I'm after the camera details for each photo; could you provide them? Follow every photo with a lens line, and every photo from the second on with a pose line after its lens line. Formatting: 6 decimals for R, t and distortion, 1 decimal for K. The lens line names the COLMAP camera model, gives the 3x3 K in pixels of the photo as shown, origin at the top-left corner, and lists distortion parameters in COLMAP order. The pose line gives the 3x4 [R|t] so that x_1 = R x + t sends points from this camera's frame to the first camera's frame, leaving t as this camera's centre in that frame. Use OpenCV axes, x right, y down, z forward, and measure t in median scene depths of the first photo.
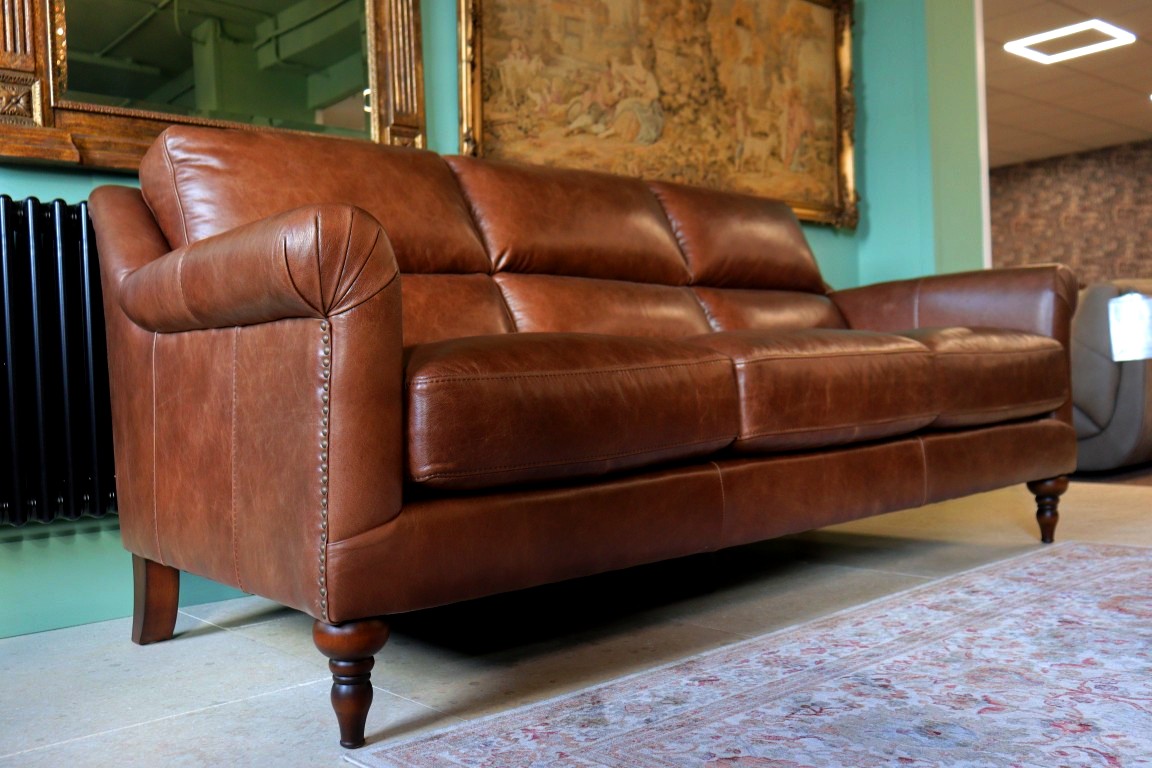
lens RADIAL K [[1063.5, 0, 576.0], [0, 1063.5, 384.0], [0, 0, 1]] dist [-0.004202, -0.000244]
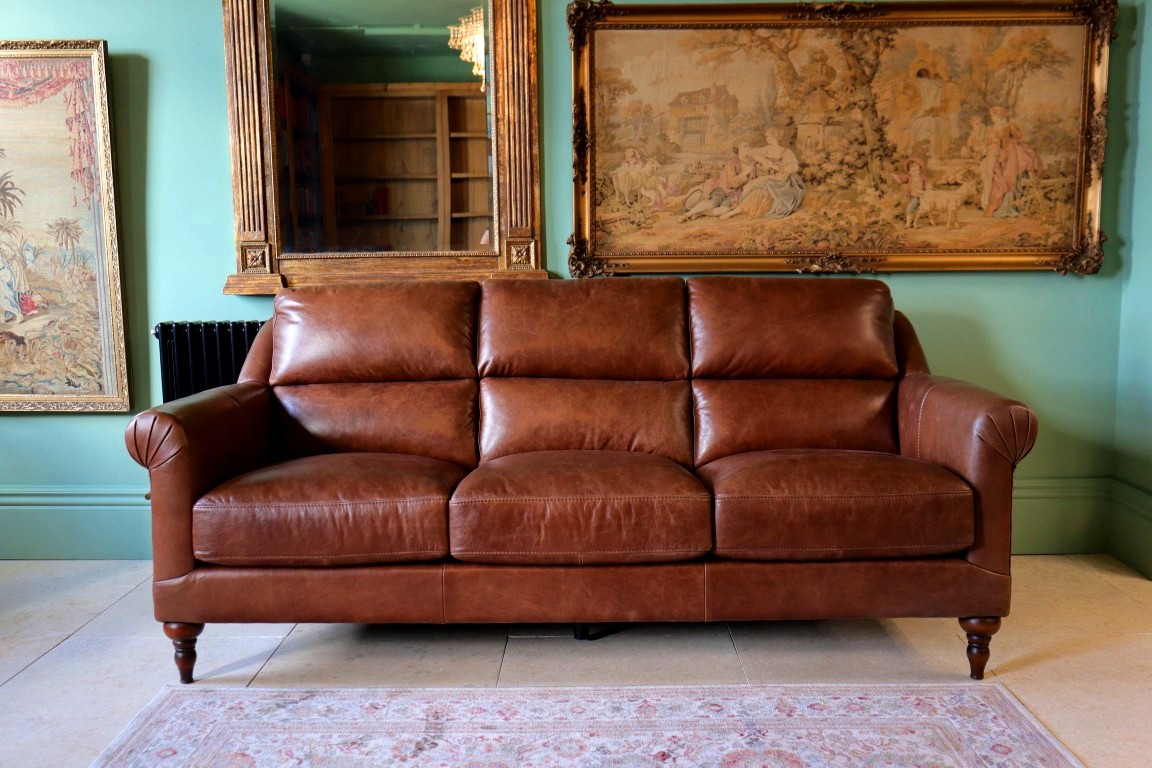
lens RADIAL K [[1049.5, 0, 576.0], [0, 1049.5, 384.0], [0, 0, 1]] dist [0.000424, -0.004553]
pose [[0.739029, 0.113231, -0.664090, 0.712146], [-0.021380, 0.989219, 0.144876, -0.228907], [0.673335, -0.092869, 0.733482, 0.058963]]
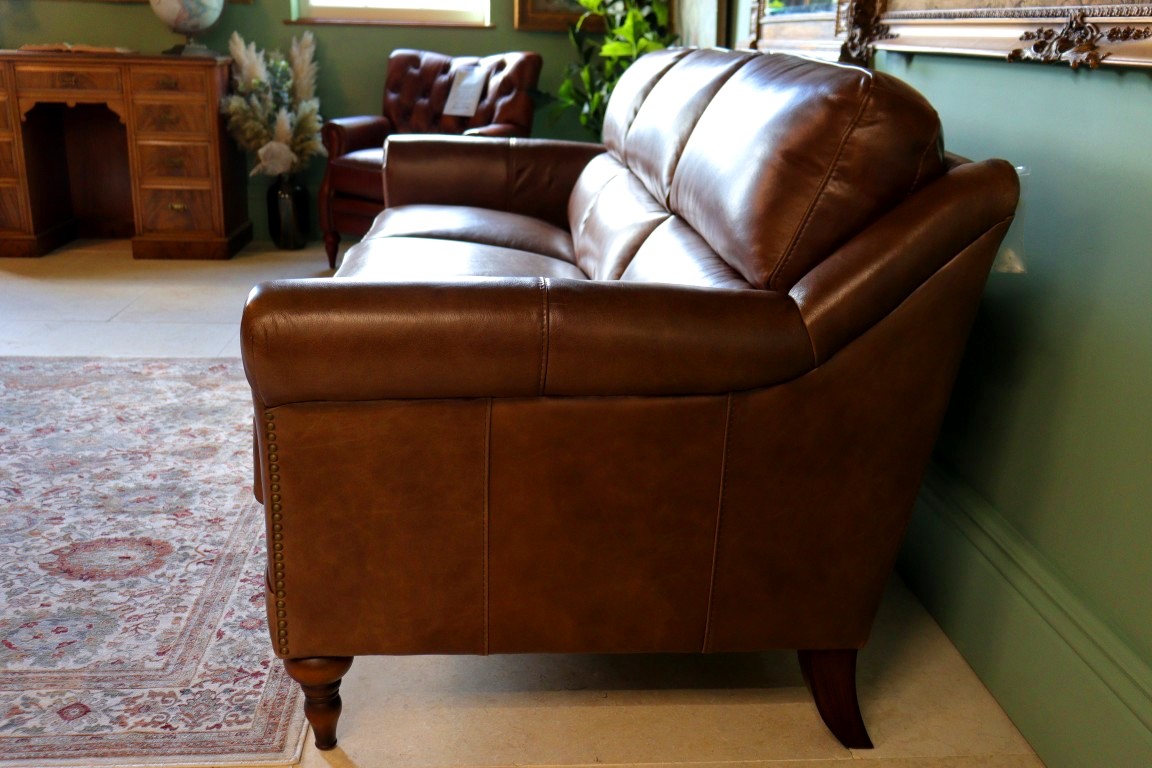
lens RADIAL K [[1095.6, 0, 576.0], [0, 1095.6, 384.0], [0, 0, 1]] dist [-0.007799, -0.004752]
pose [[-0.600366, 0.263616, -0.755028, 0.691833], [-0.010185, 0.941512, 0.336825, -0.216892], [0.799660, 0.209908, -0.562567, 1.276338]]
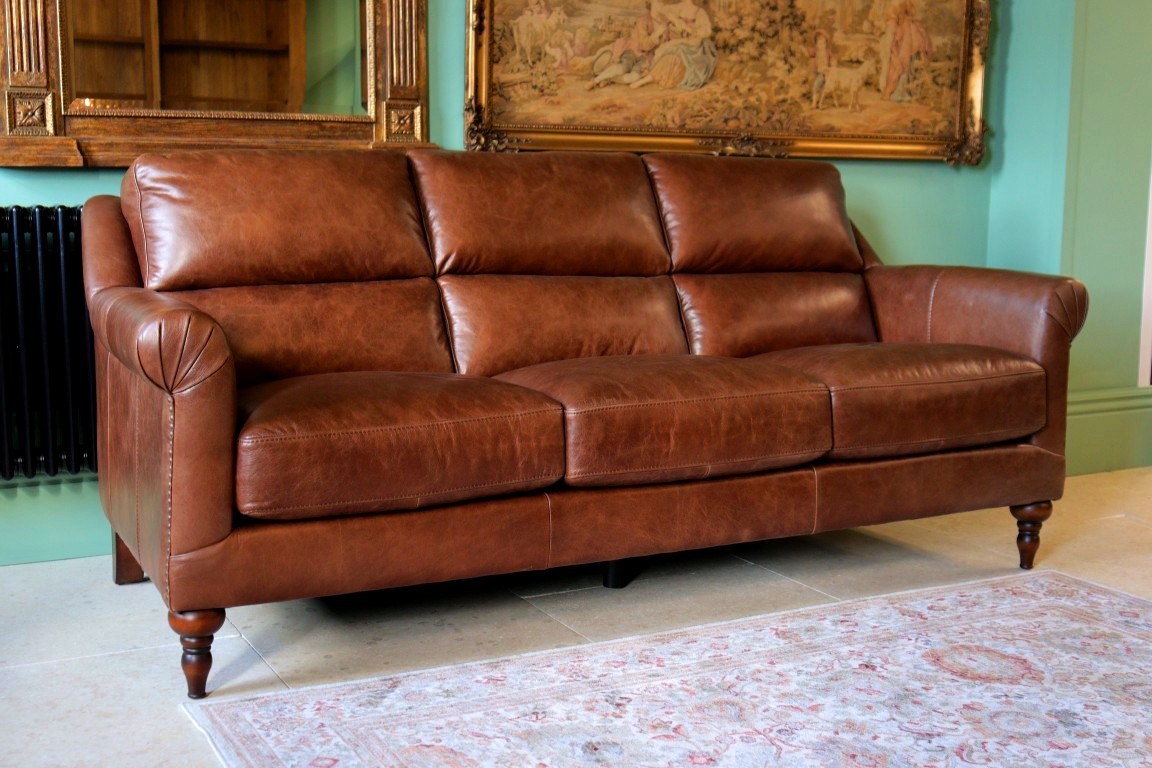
lens RADIAL K [[1440.7, 0, 576.0], [0, 1440.7, 384.0], [0, 0, 1]] dist [0.012888, -0.033452]
pose [[0.969068, 0.081800, -0.232844, 0.309738], [-0.048696, 0.988301, 0.144532, -0.163765], [0.241943, -0.128722, 0.961714, -0.287561]]
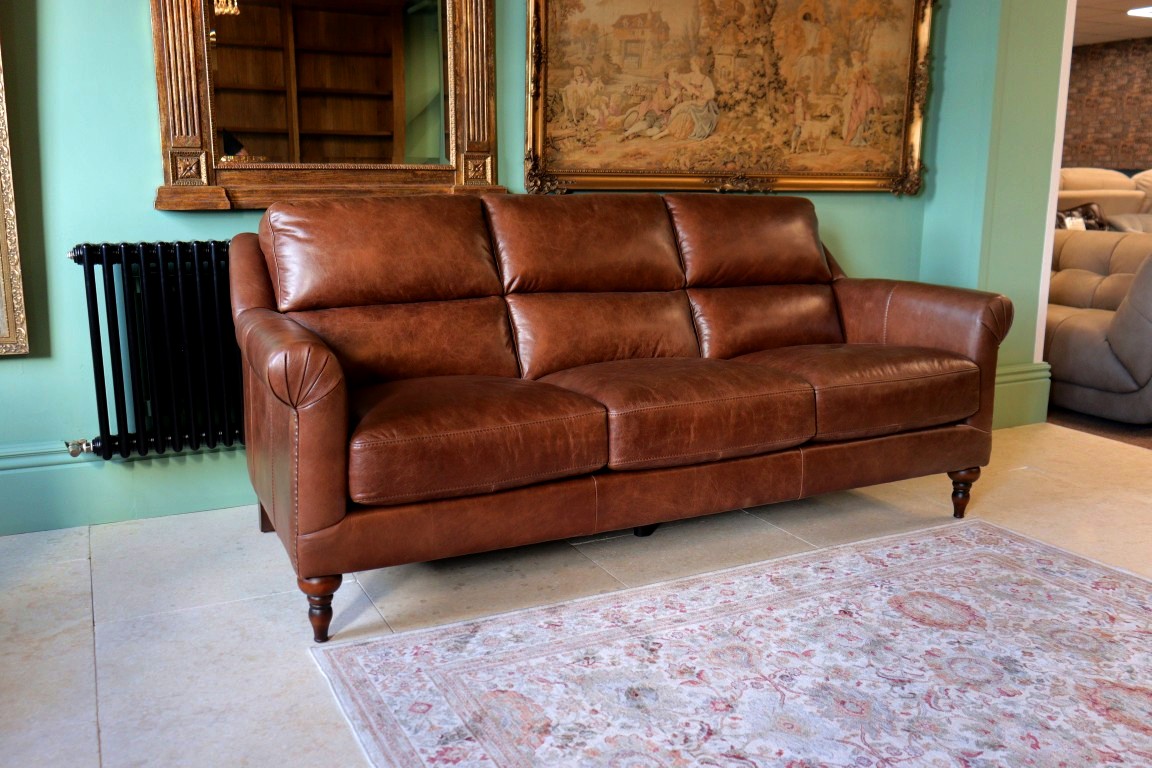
lens RADIAL K [[1009.1, 0, 576.0], [0, 1009.1, 384.0], [0, 0, 1]] dist [-0.002557, -0.002460]
pose [[0.964300, 0.096205, -0.246718, 0.263229], [-0.045154, 0.977765, 0.204783, -0.201655], [0.260933, -0.186332, 0.947203, -0.179091]]
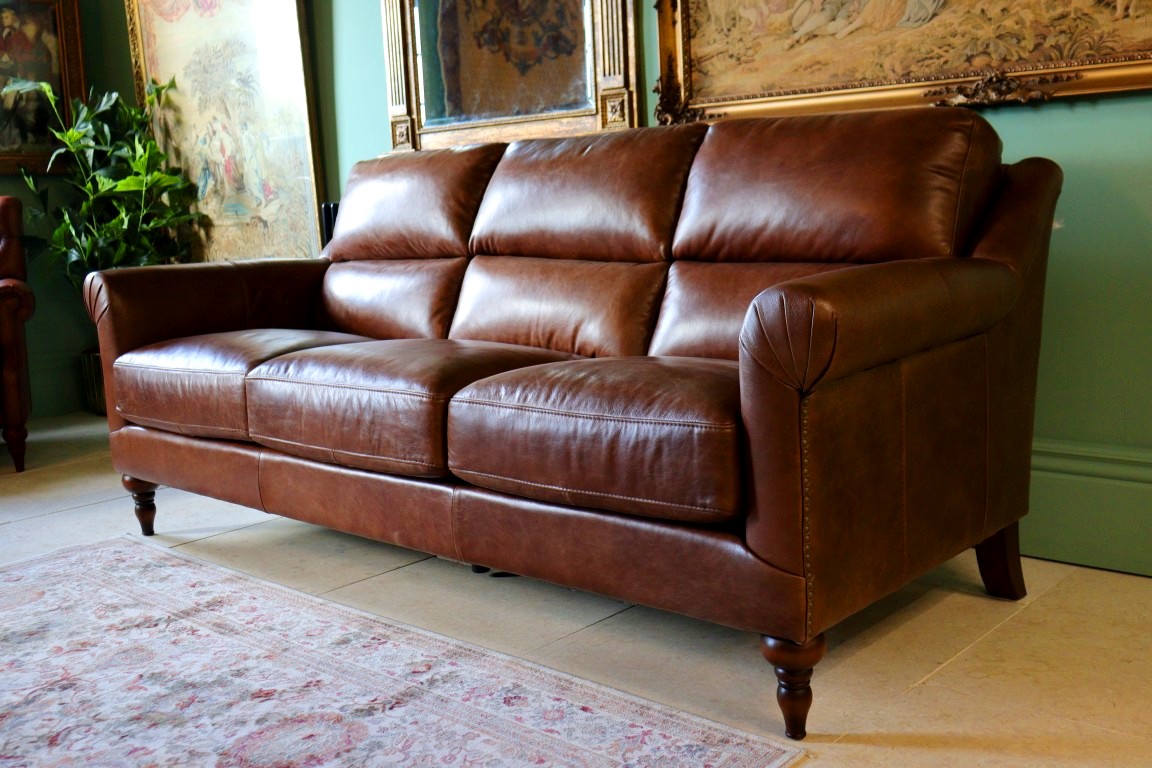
lens RADIAL K [[1177.6, 0, 576.0], [0, 1177.6, 384.0], [0, 0, 1]] dist [0.003775, -0.002792]
pose [[0.119093, 0.188445, -0.974836, 0.950411], [0.032515, 0.980557, 0.193523, -0.164657], [0.992351, -0.054745, 0.110650, 0.738740]]
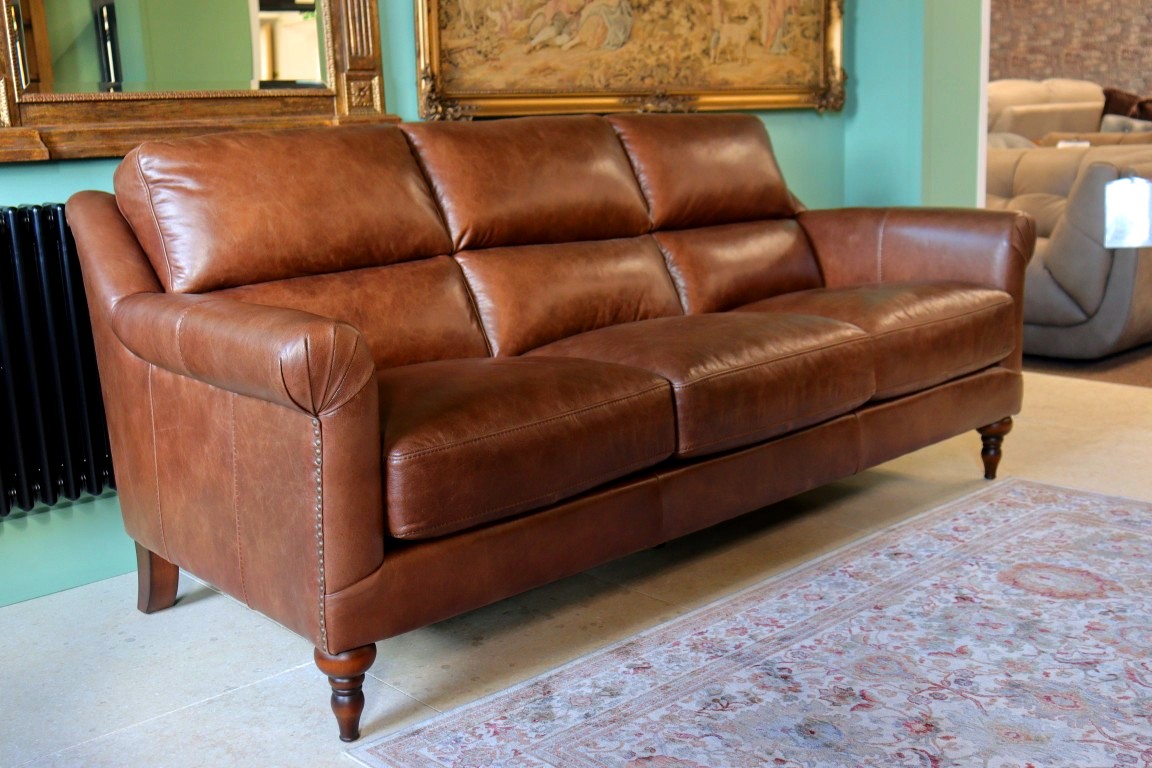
lens RADIAL K [[1260.3, 0, 576.0], [0, 1260.3, 384.0], [0, 0, 1]] dist [0.002457, -0.012456]
pose [[0.999893, -0.004013, 0.014047, 0.017179], [0.001189, 0.980705, 0.195489, -0.168118], [-0.014561, -0.195452, 0.980605, -0.175896]]
